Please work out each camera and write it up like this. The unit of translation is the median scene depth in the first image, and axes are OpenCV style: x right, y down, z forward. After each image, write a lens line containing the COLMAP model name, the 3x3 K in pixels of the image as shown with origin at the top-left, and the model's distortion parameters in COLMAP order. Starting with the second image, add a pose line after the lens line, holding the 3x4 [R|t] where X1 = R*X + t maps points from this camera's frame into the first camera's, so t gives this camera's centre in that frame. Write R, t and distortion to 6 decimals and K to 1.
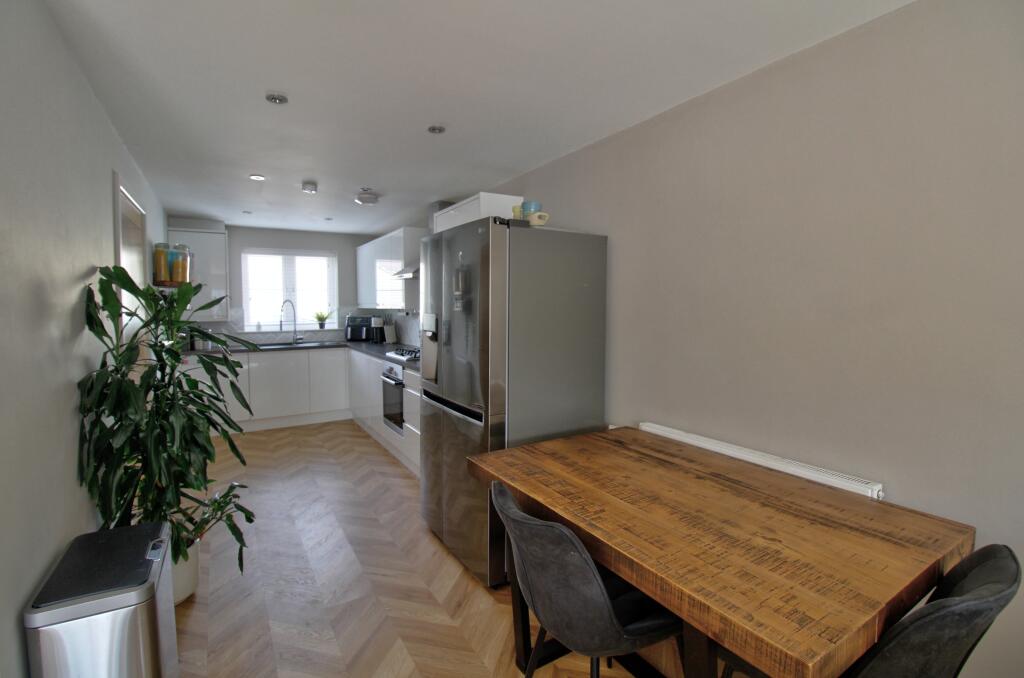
lens RADIAL K [[474.0, 0, 512.8], [0, 474.0, 321.9], [0, 0, 1]] dist [-0.000934, -0.000086]
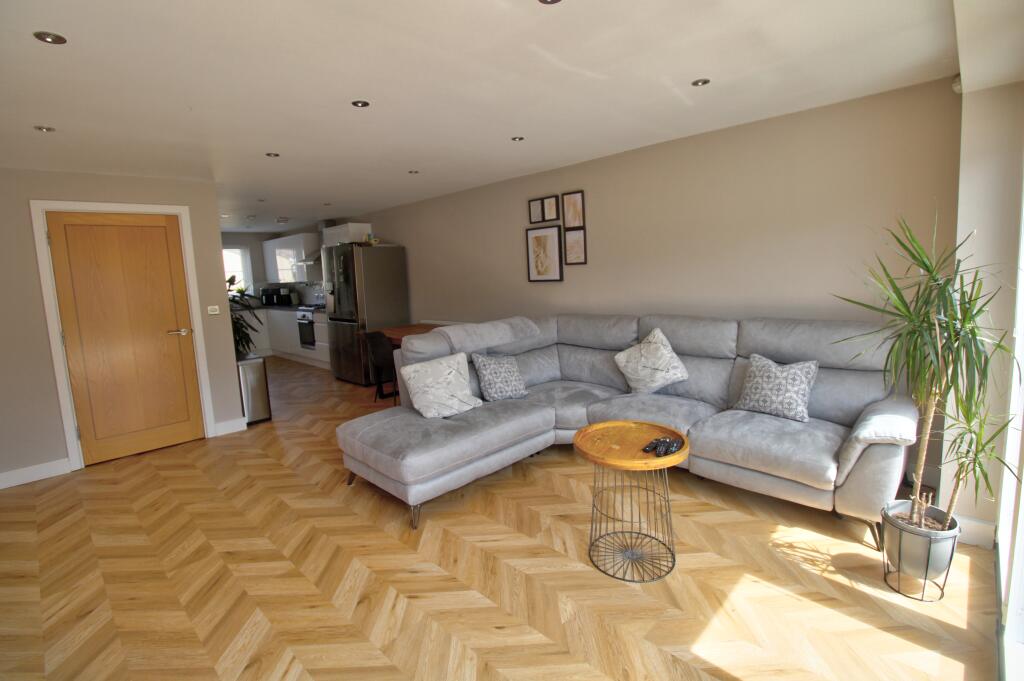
lens RADIAL K [[474.0, 0, 512.8], [0, 474.0, 323.4], [0, 0, 1]] dist [-0.000934, -0.000086]
pose [[0.968183, -0.068314, 0.240737, 0.055697], [0.050413, 0.995539, 0.079754, 0.019213], [-0.245111, -0.065080, 0.967308, -0.692658]]
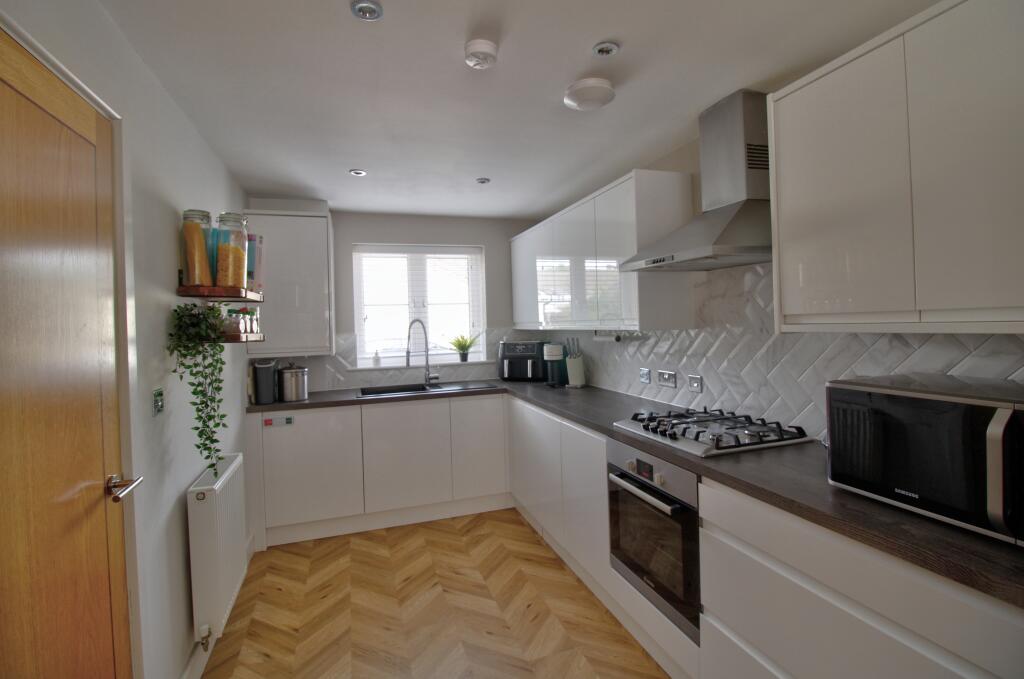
lens RADIAL K [[474.0, 0, 512.8], [0, 474.0, 322.4], [0, 0, 1]] dist [-0.000934, -0.000086]
pose [[0.976241, -0.022185, -0.215550, -0.205305], [0.015079, 0.999289, -0.034558, -0.017341], [0.216163, 0.030486, 0.975881, 0.390715]]
